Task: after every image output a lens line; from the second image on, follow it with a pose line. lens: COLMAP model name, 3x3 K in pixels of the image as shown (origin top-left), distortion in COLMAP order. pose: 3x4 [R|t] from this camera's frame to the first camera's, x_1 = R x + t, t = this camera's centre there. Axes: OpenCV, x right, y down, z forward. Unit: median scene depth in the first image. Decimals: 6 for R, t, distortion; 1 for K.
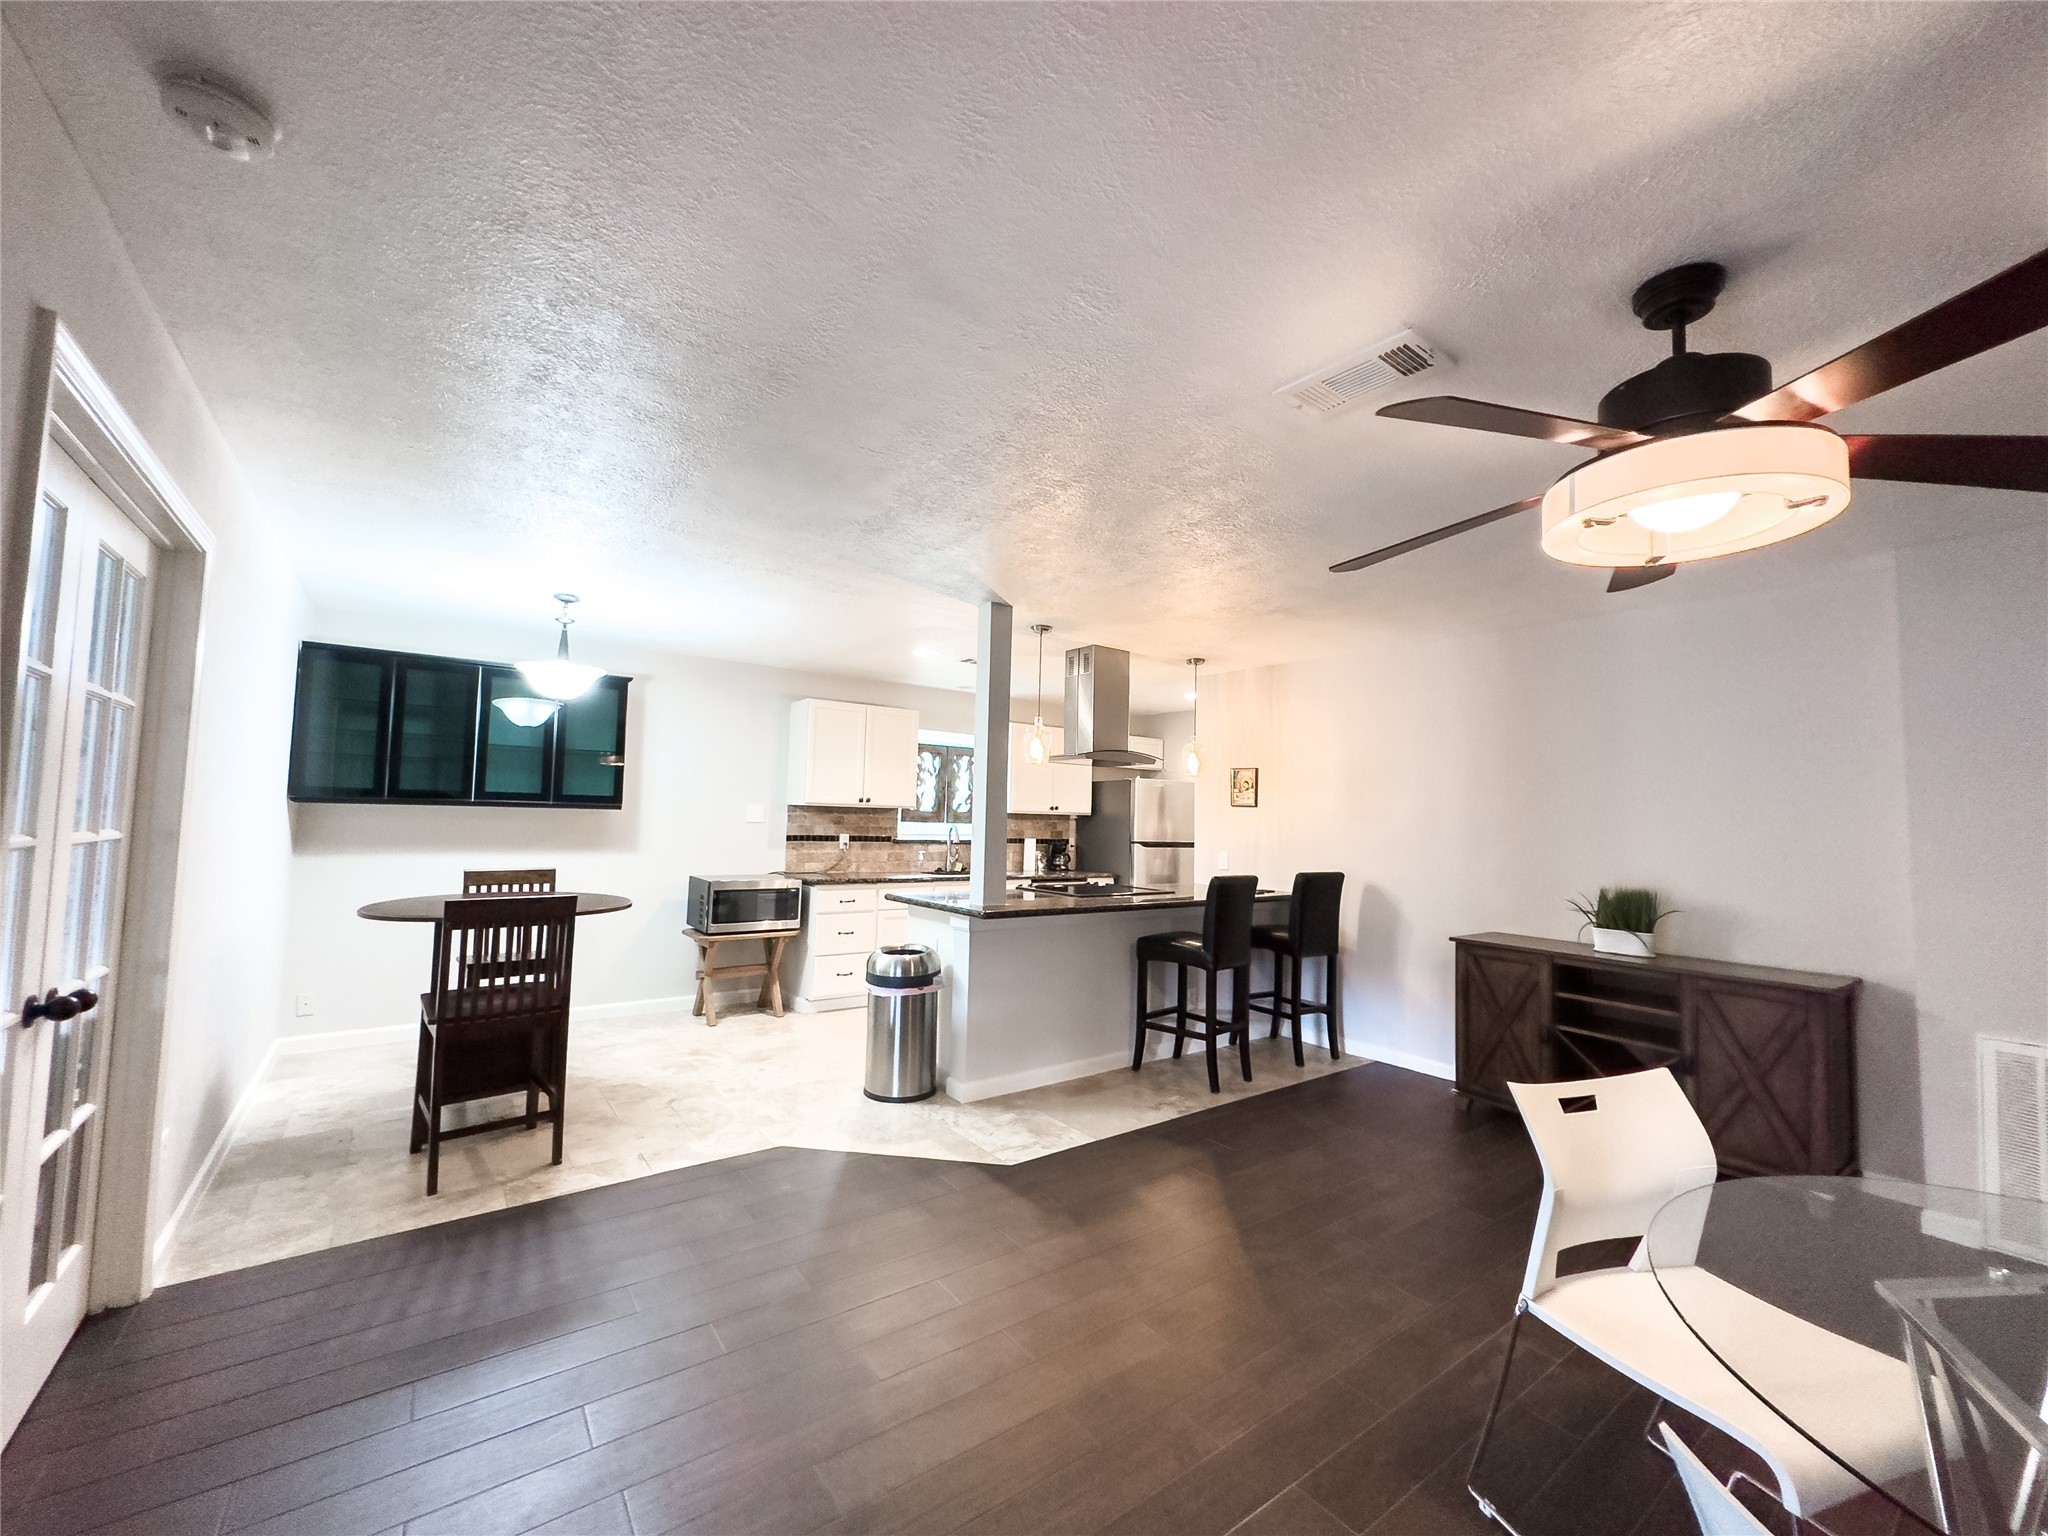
lens RADIAL K [[826.6, 0, 1022.2], [0, 826.6, 770.0], [0, 0, 1]] dist [-0.000018, 0.000000]
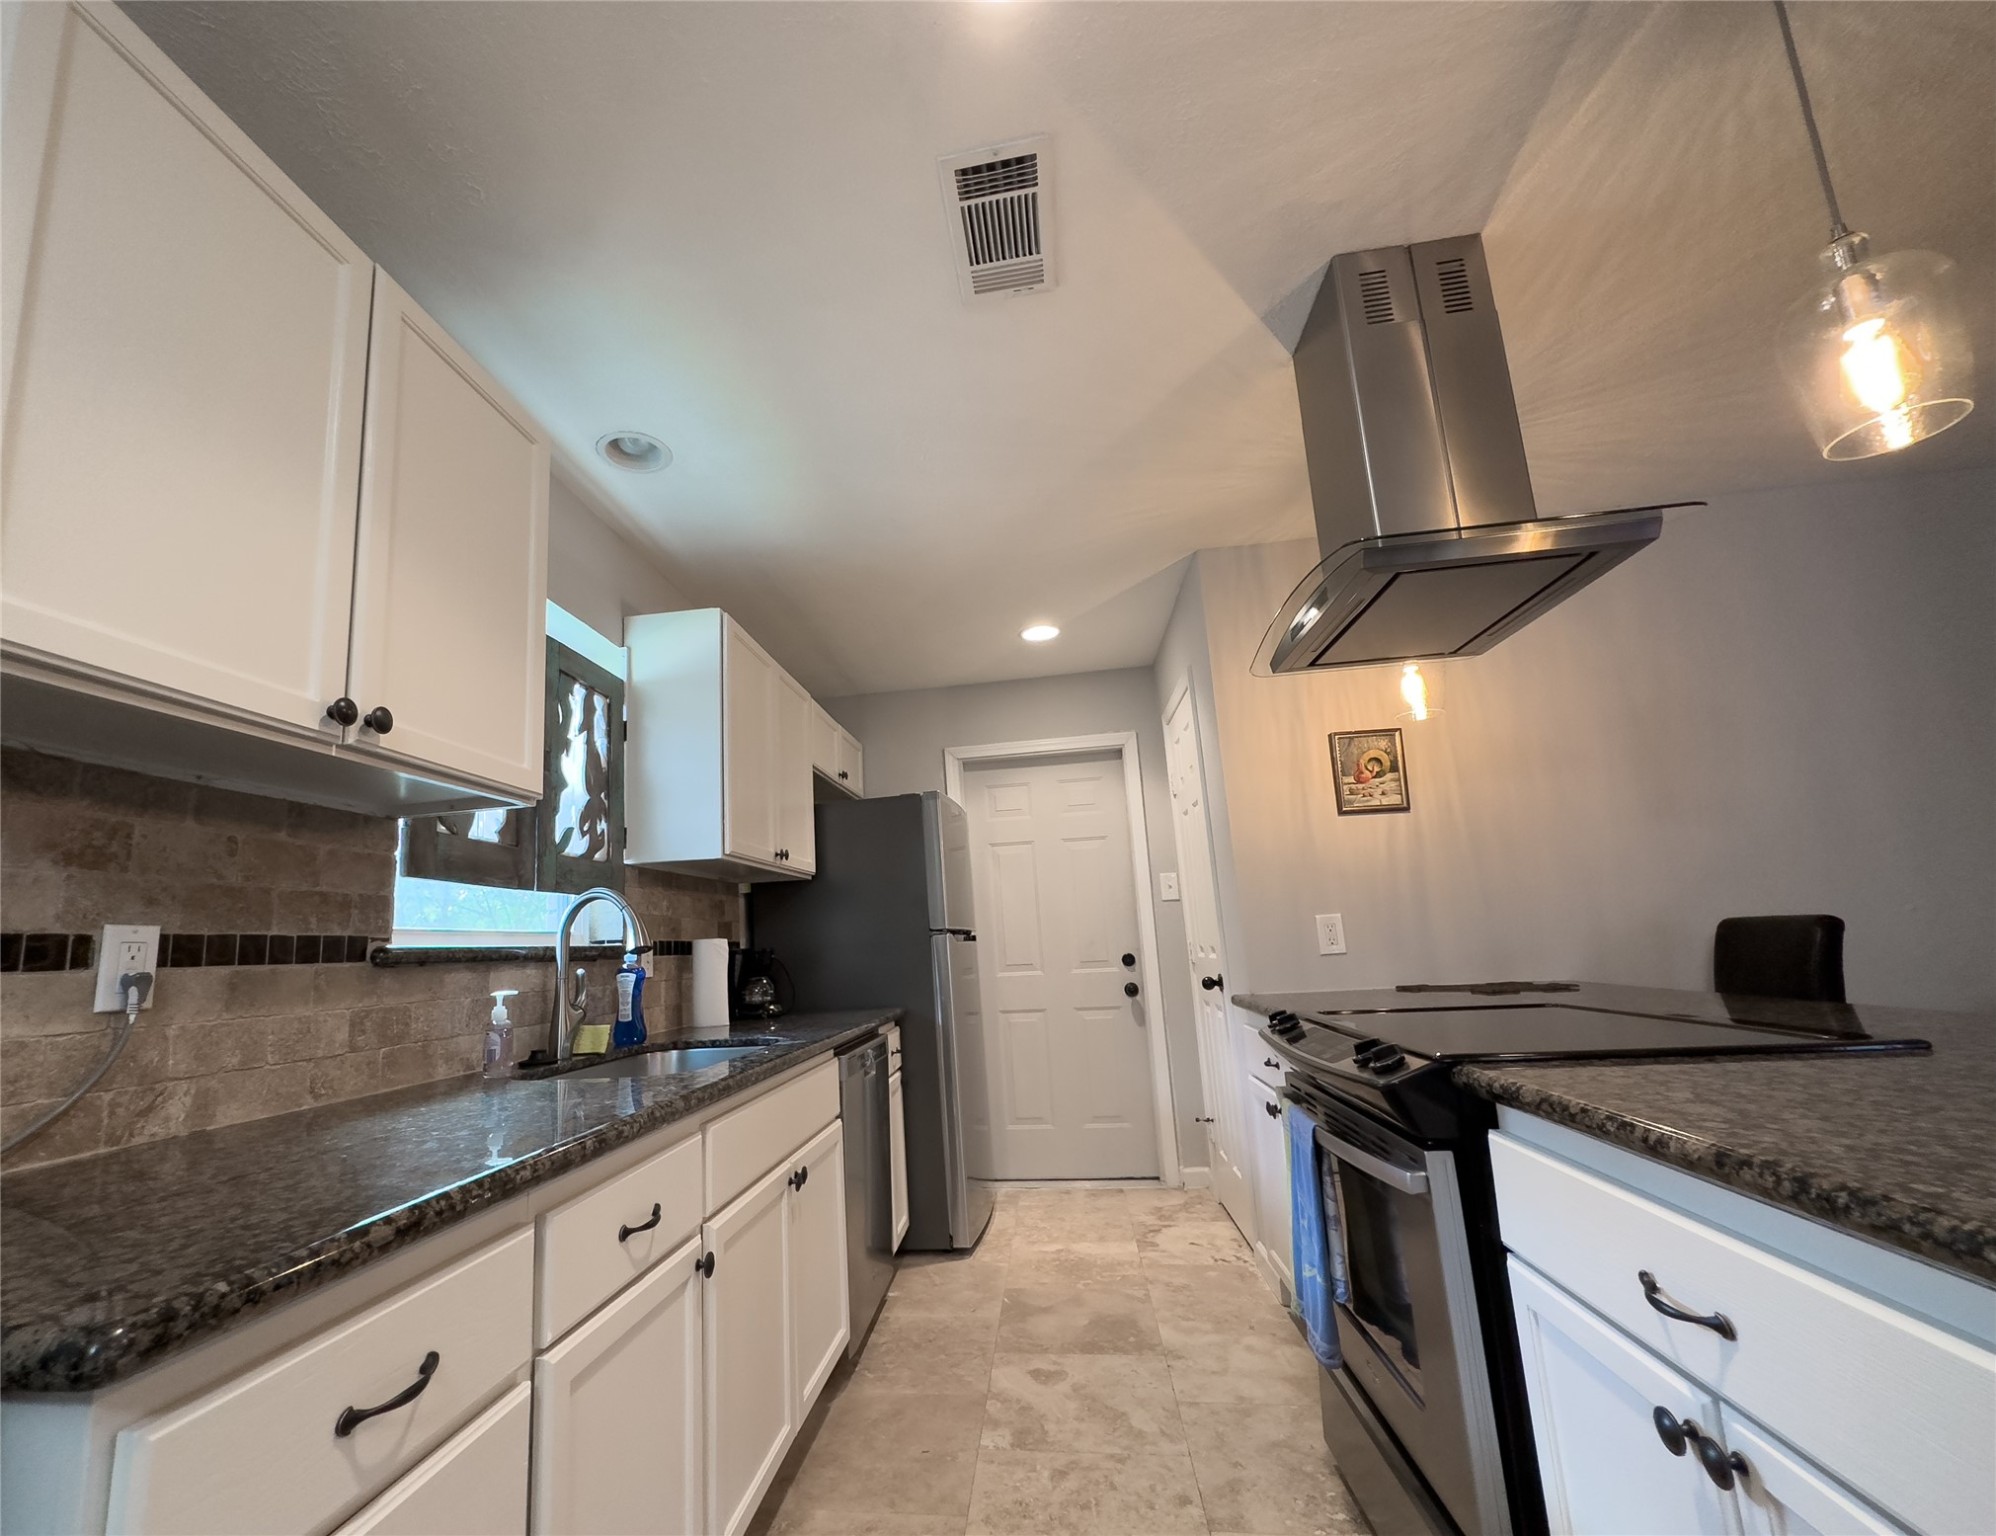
lens RADIAL K [[861.2, 0, 997.4], [0, 861.2, 779.6], [0, 0, 1]] dist [0.000309, 0.000031]
pose [[0.647916, 0.081531, 0.757336, -0.229064], [0.031010, 0.990608, -0.133173, 0.074077], [-0.761080, 0.109770, 0.639302, 0.710424]]
